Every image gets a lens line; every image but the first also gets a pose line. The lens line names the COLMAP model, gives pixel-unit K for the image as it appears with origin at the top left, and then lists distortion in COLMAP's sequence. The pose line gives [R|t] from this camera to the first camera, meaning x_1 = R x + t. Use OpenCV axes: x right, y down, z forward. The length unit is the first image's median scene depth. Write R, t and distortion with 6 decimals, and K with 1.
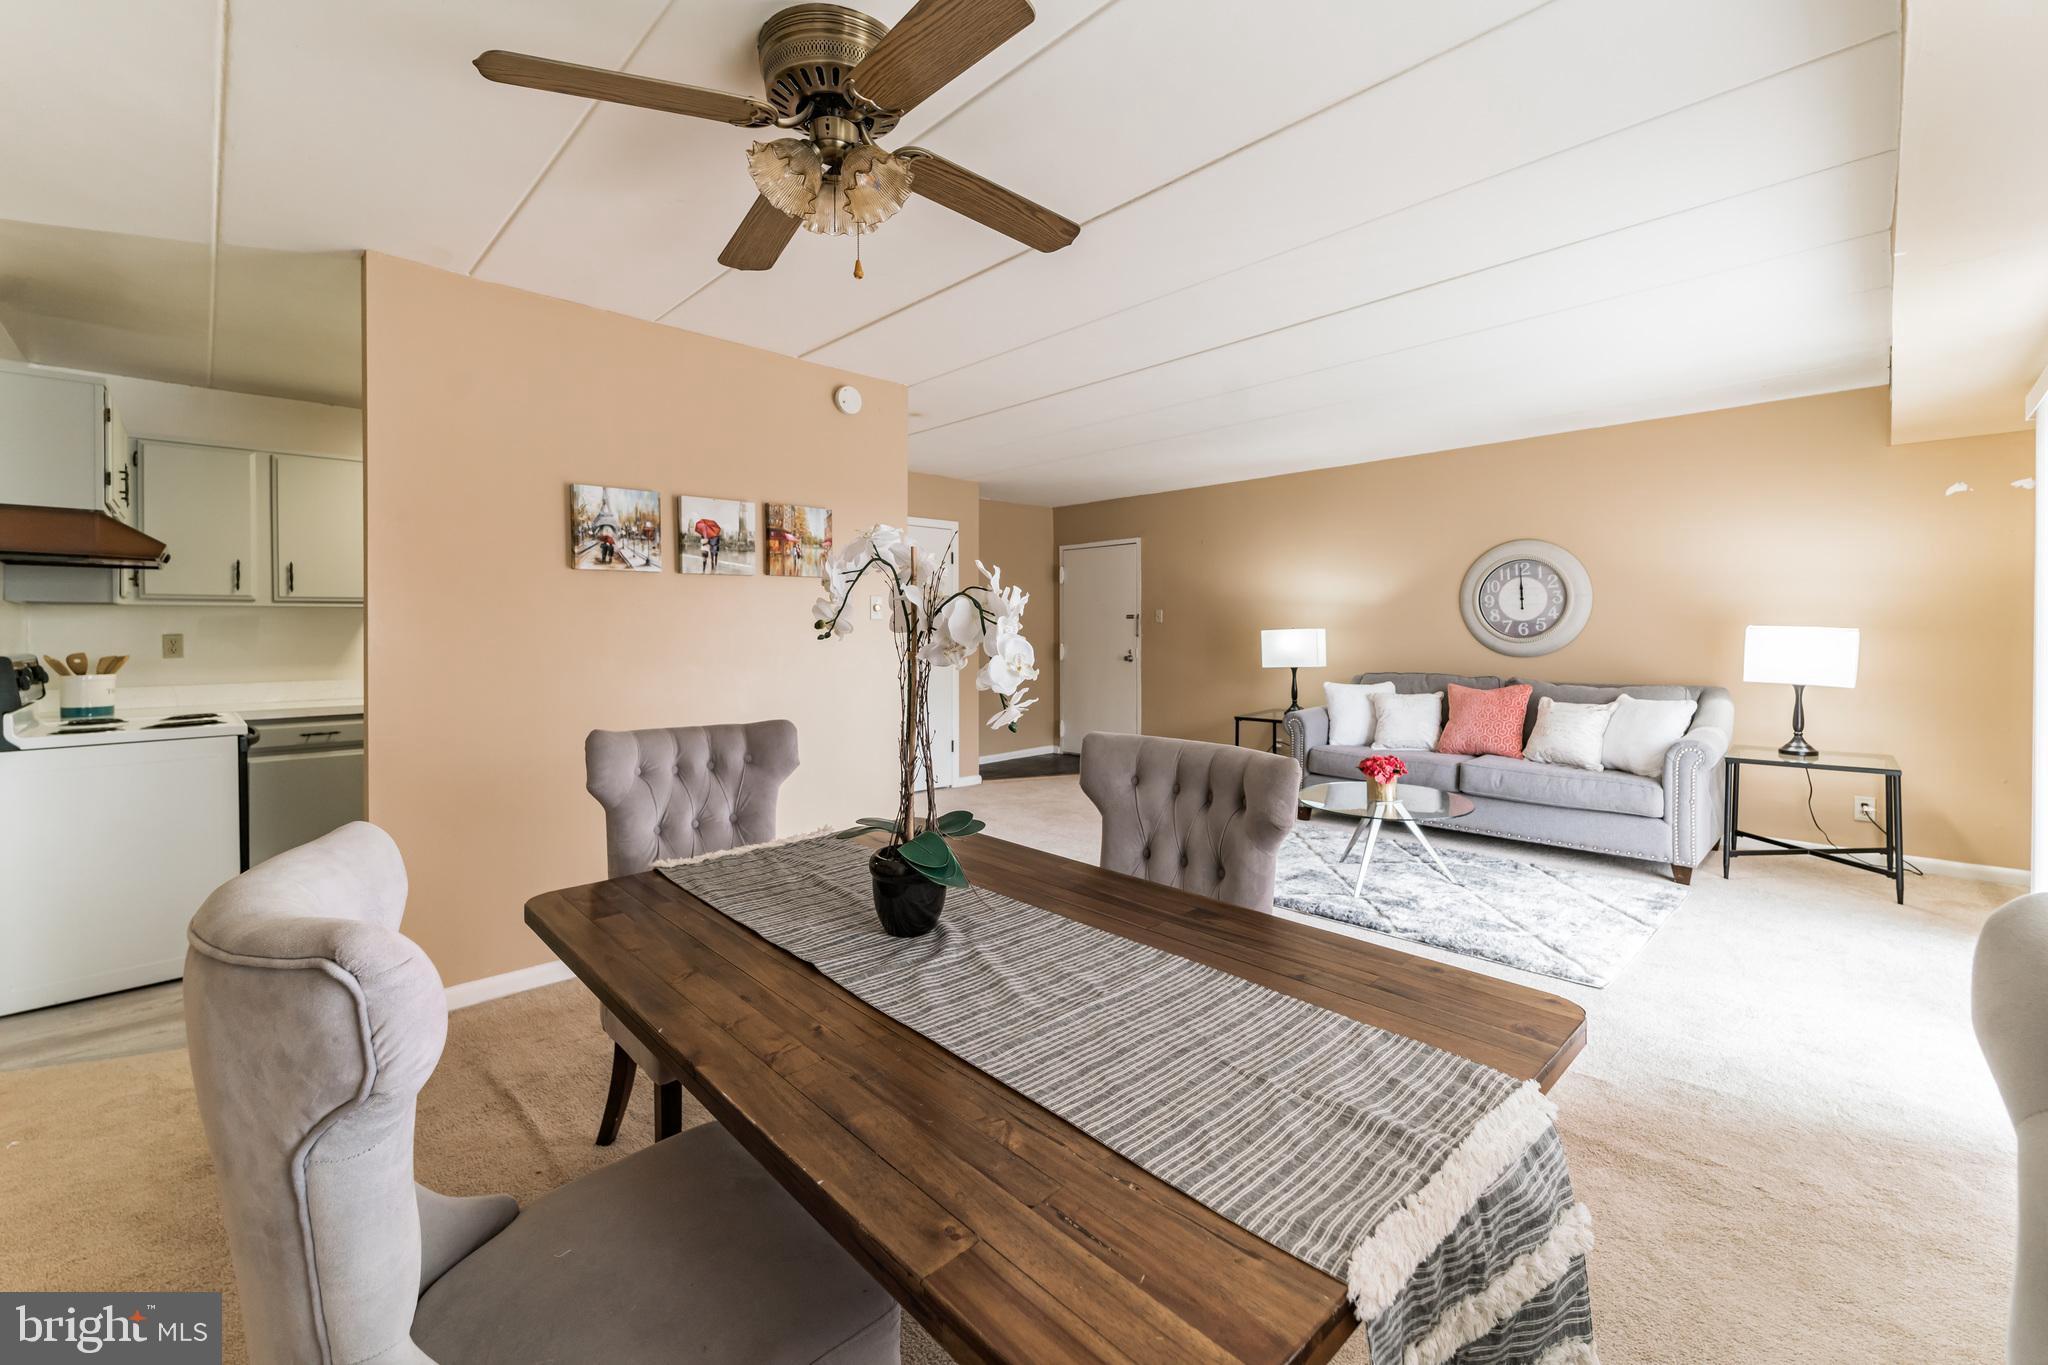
lens RADIAL K [[835.4, 0, 1018.4], [0, 835.4, 661.3], [0, 0, 1]] dist [-0.002080, -0.000267]
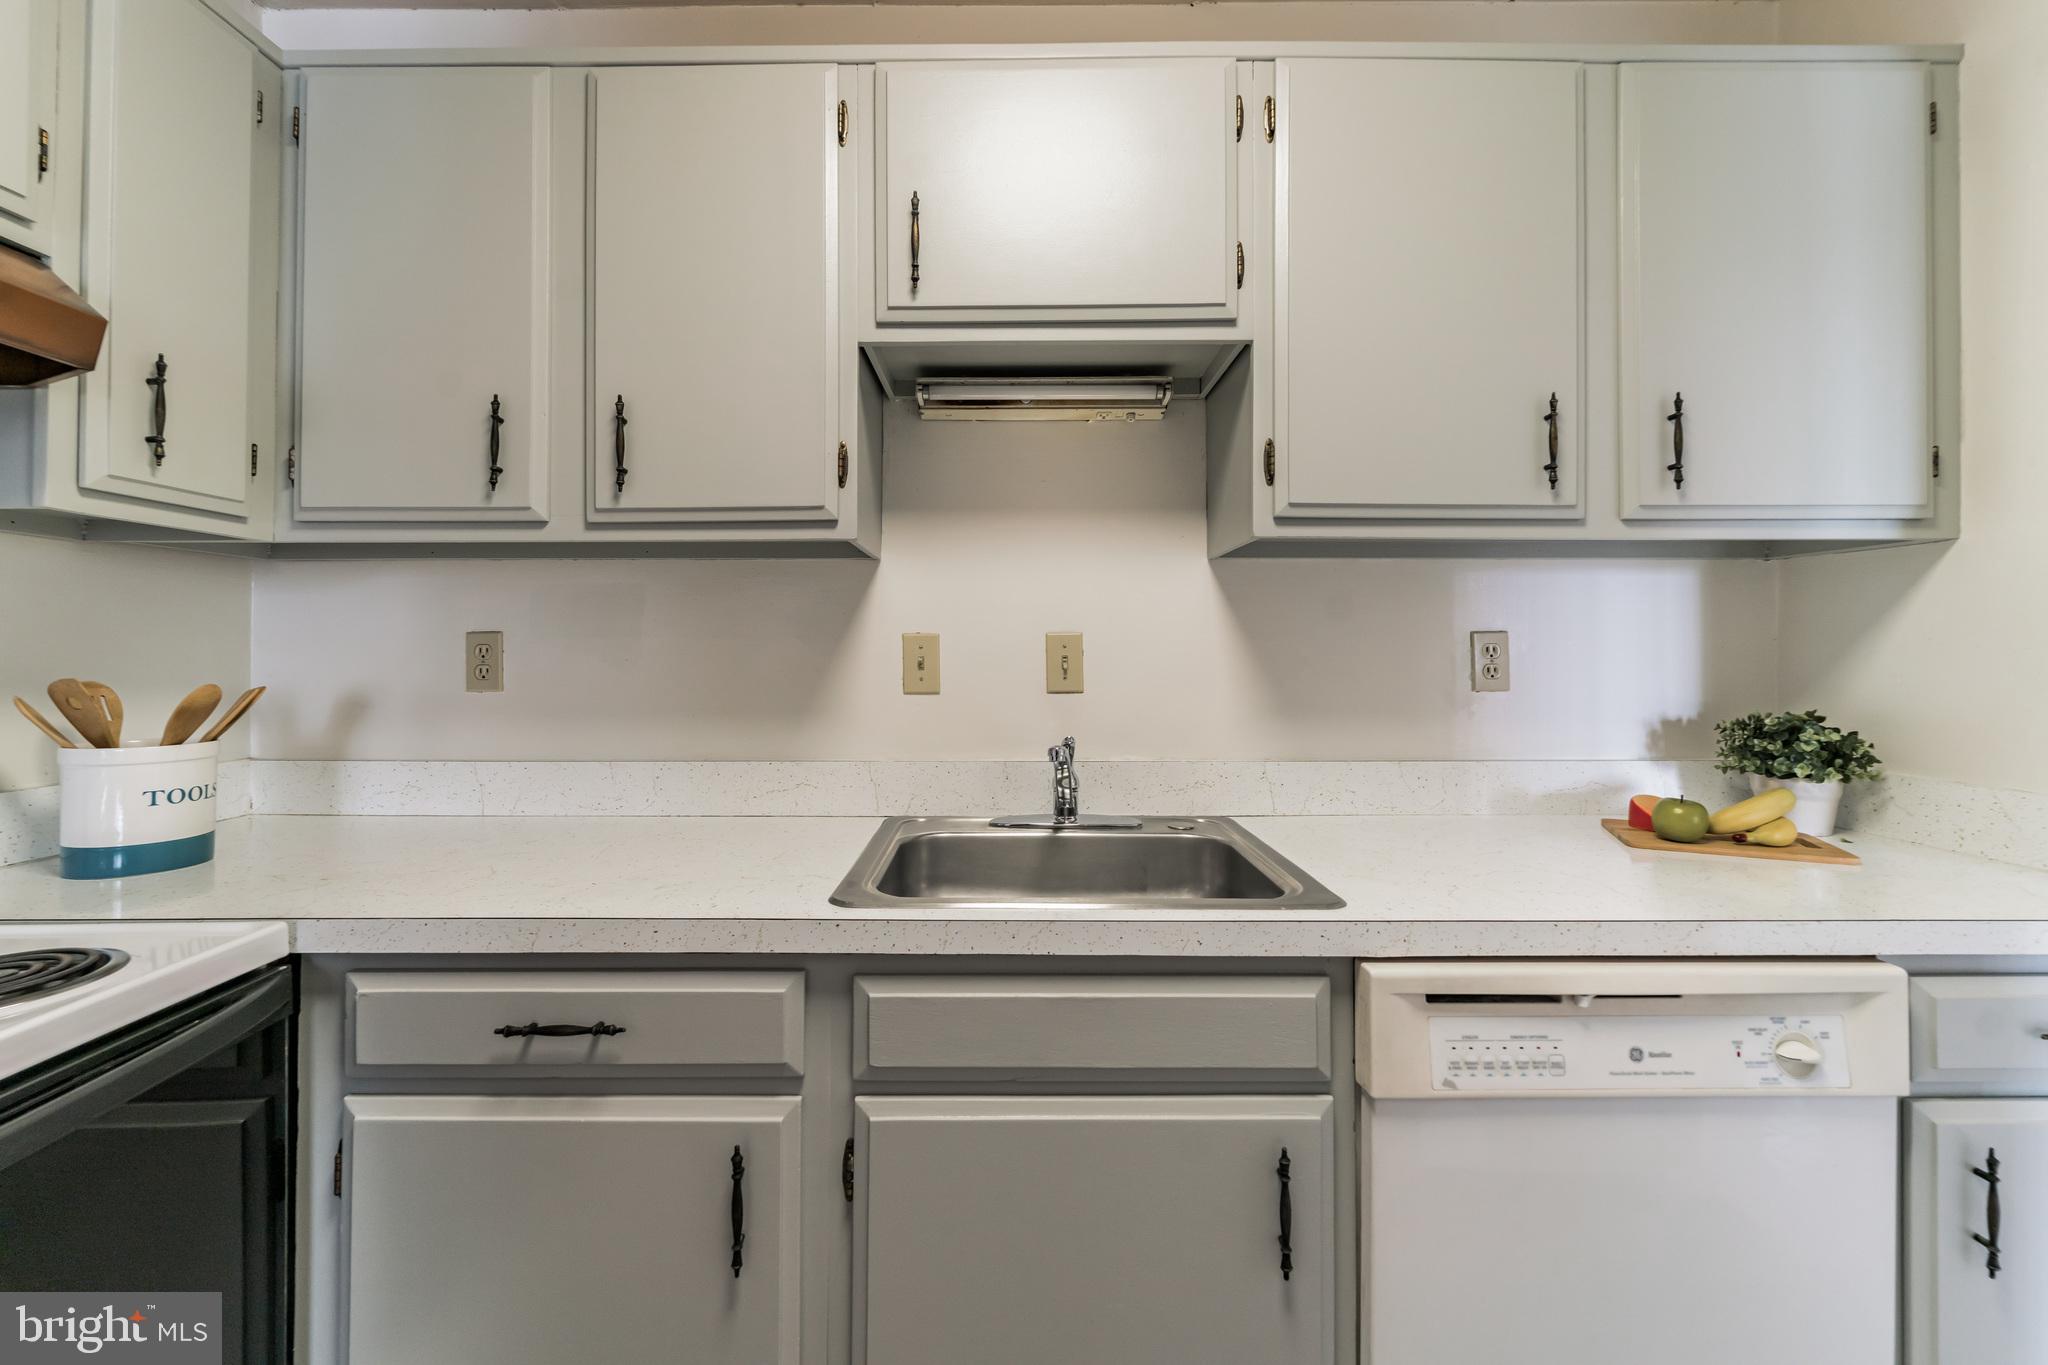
lens RADIAL K [[847.6, 0, 1015.8], [0, 847.6, 640.3], [0, 0, 1]] dist [-0.000600, -0.000248]
pose [[0.723984, -0.005875, -0.689792, -0.553086], [-0.027154, 0.998946, -0.037009, -0.020576], [0.689282, 0.045525, 0.723061, 0.884405]]
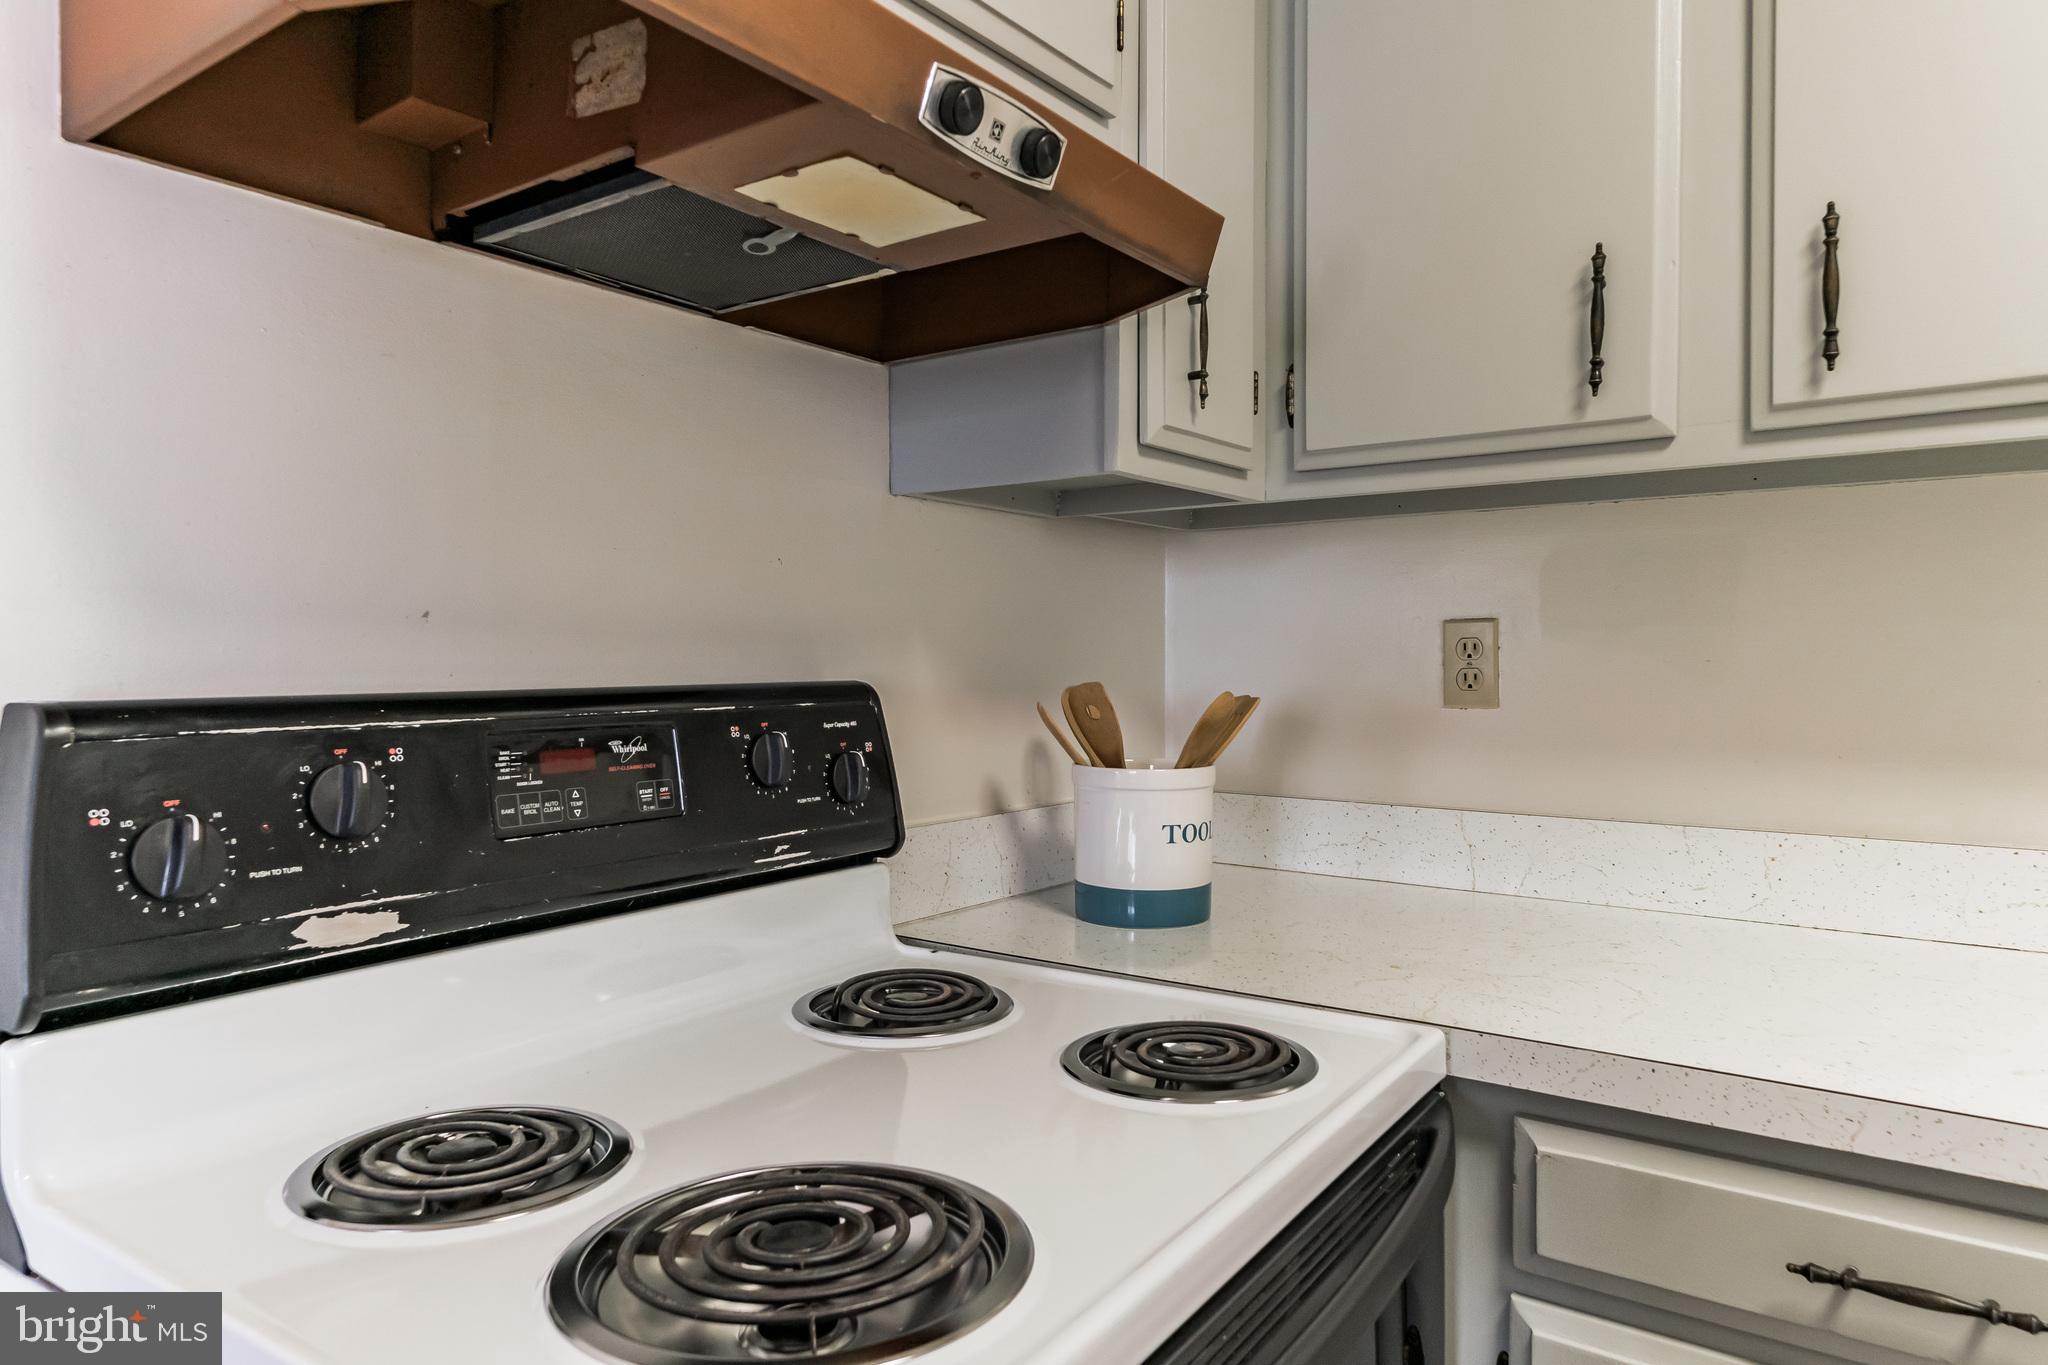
lens RADIAL K [[1299.2, 0, 1024.0], [0, 1299.2, 682.5], [0, 0, 1]] dist [0.000770, -0.001719]
pose [[0.166209, 0.025072, -0.985772, -0.628454], [-0.032170, 0.999282, 0.019991, -0.016125], [0.985566, 0.028390, 0.166896, 0.791441]]
